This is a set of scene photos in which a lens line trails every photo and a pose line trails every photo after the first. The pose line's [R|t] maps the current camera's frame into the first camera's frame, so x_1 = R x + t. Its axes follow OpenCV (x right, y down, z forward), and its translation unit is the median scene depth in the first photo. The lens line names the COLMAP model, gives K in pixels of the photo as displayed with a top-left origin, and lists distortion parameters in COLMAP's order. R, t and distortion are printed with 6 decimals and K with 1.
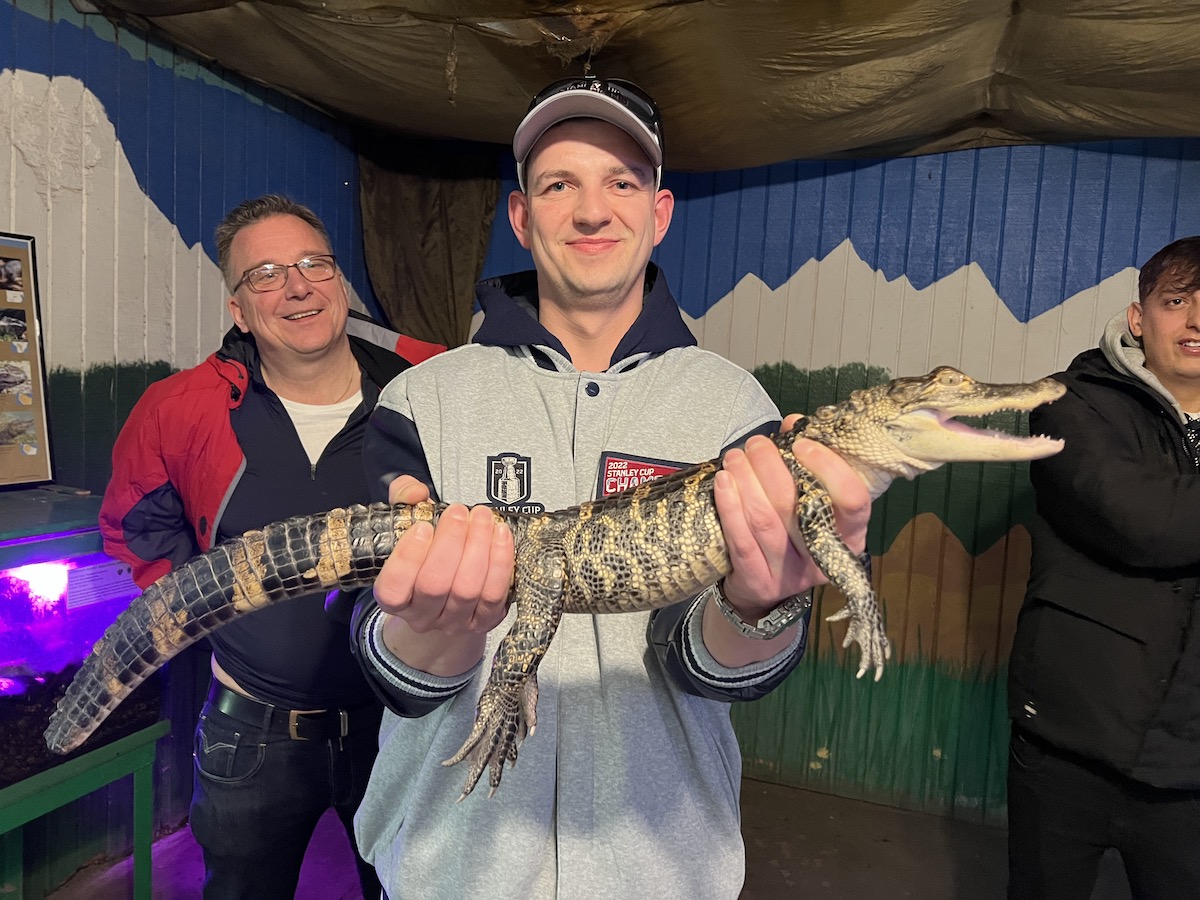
lens RADIAL K [[894.2, 0, 607.0], [0, 894.2, 440.9], [0, 0, 1]] dist [0.038409, -0.054899]
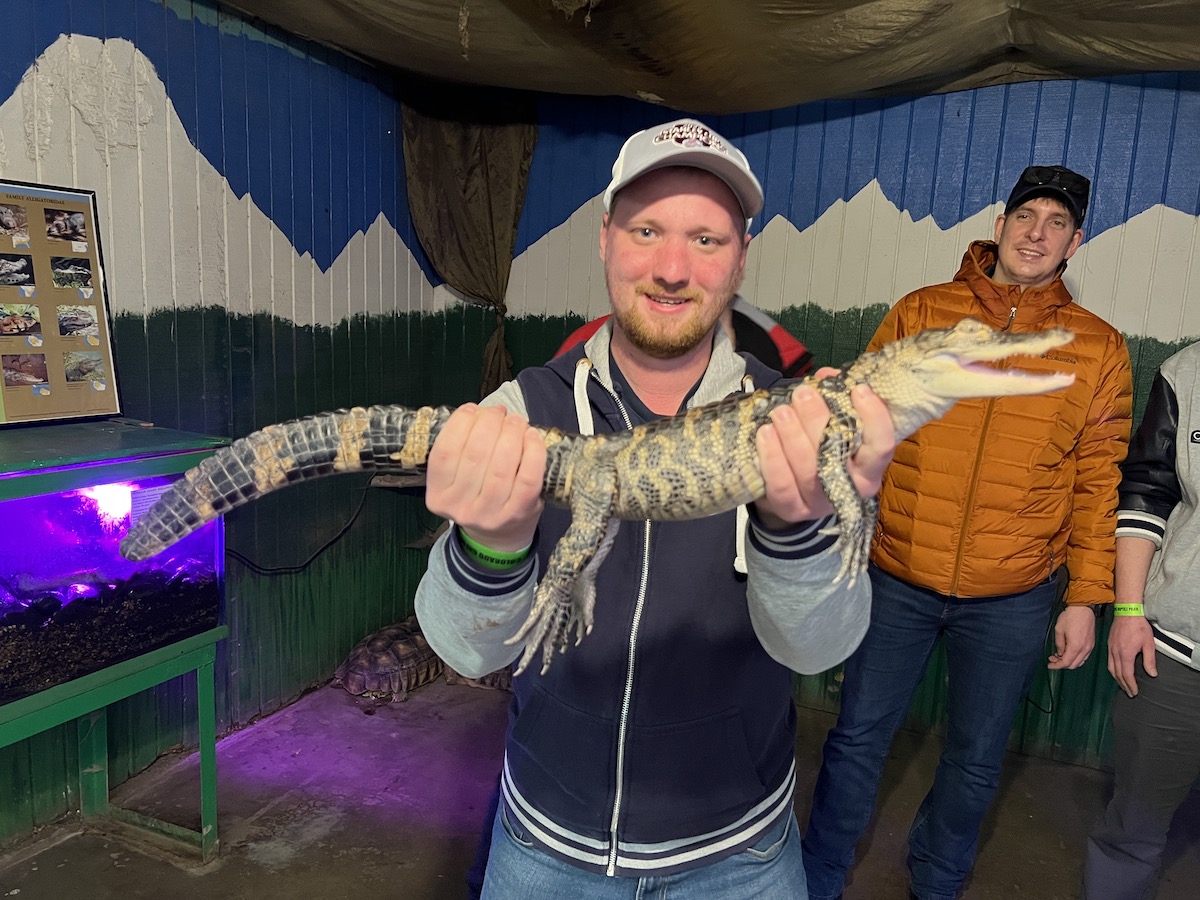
lens RADIAL K [[894.2, 0, 616.9], [0, 894.2, 455.6], [0, 0, 1]] dist [0.038409, -0.054899]
pose [[0.997218, 0.007131, -0.074196, 0.067143], [-0.001237, 0.996859, 0.079181, 0.005481], [0.074528, -0.078869, 0.994095, -0.056236]]
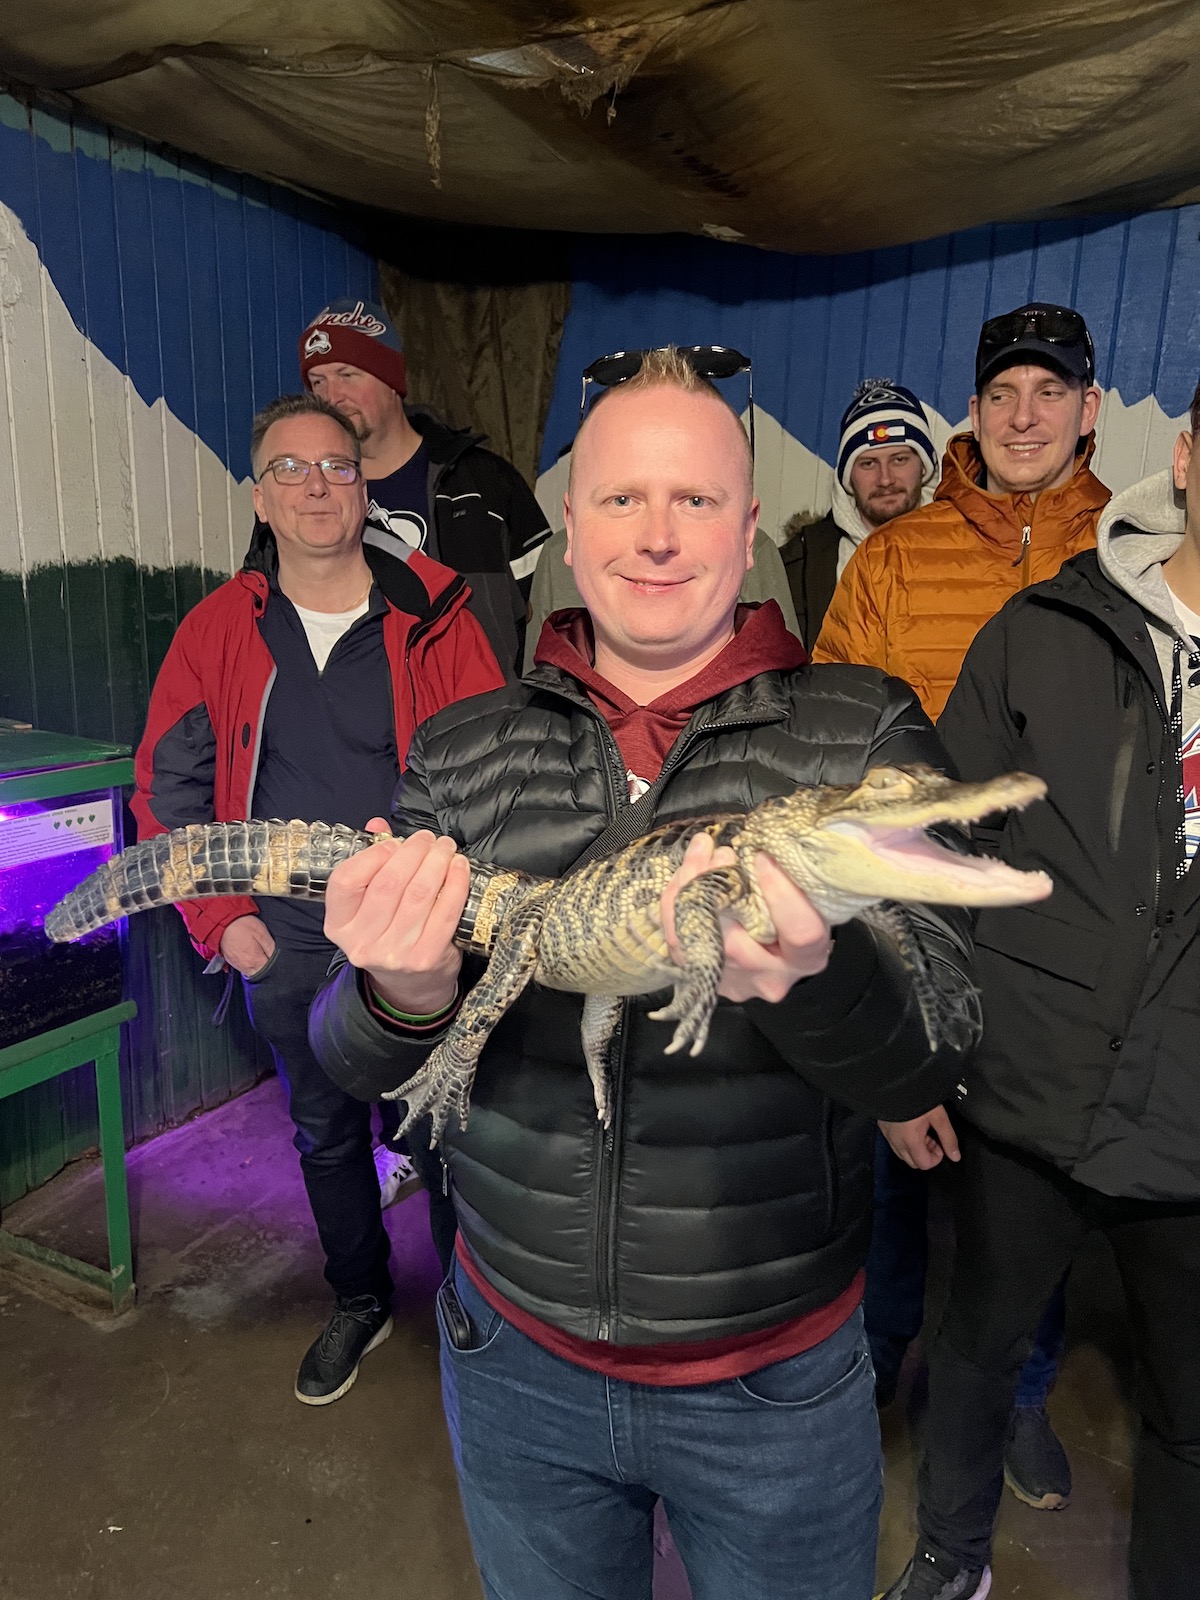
lens RADIAL K [[1192.3, 0, 592.4], [0, 1192.3, 812.8], [0, 0, 1]] dist [0.038409, -0.054899]
pose [[0.984500, 0.013294, -0.174882, 0.094950], [0.012007, 0.989675, 0.142827, -0.011652], [0.174975, -0.142713, 0.974175, 0.017060]]
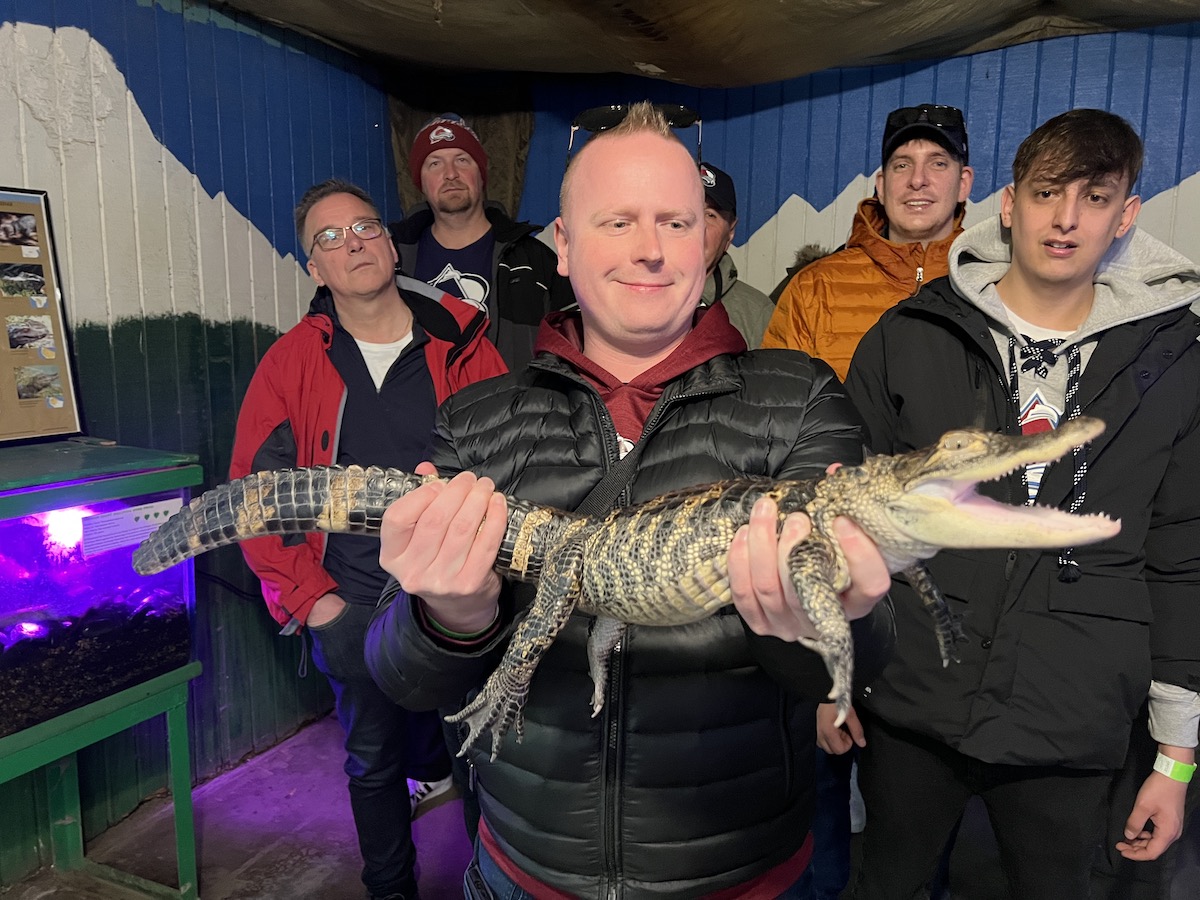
lens RADIAL K [[894.2, 0, 617.3], [0, 894.2, 449.1], [0, 0, 1]] dist [0.038409, -0.054899]
pose [[0.994871, -0.027090, -0.097456, 0.073592], [0.033611, 0.997260, 0.065902, 0.013232], [0.095403, -0.068839, 0.993056, 0.033907]]
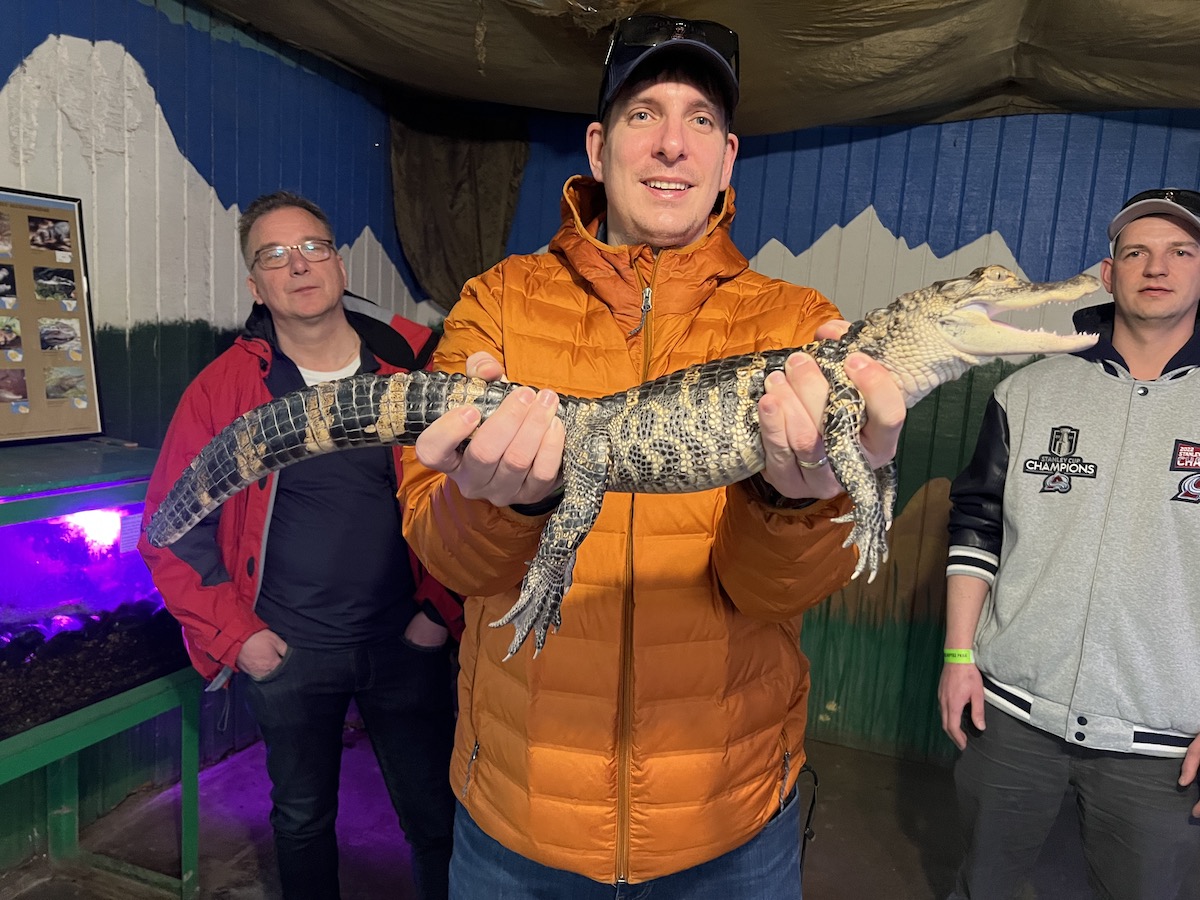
lens RADIAL K [[894.2, 0, 614.4], [0, 894.2, 449.2], [0, 0, 1]] dist [0.038409, -0.054899]
pose [[0.999617, 0.016789, -0.021983, 0.007684], [-0.015557, 0.998361, 0.055071, -0.003578], [0.022872, -0.054708, 0.998240, -0.035349]]
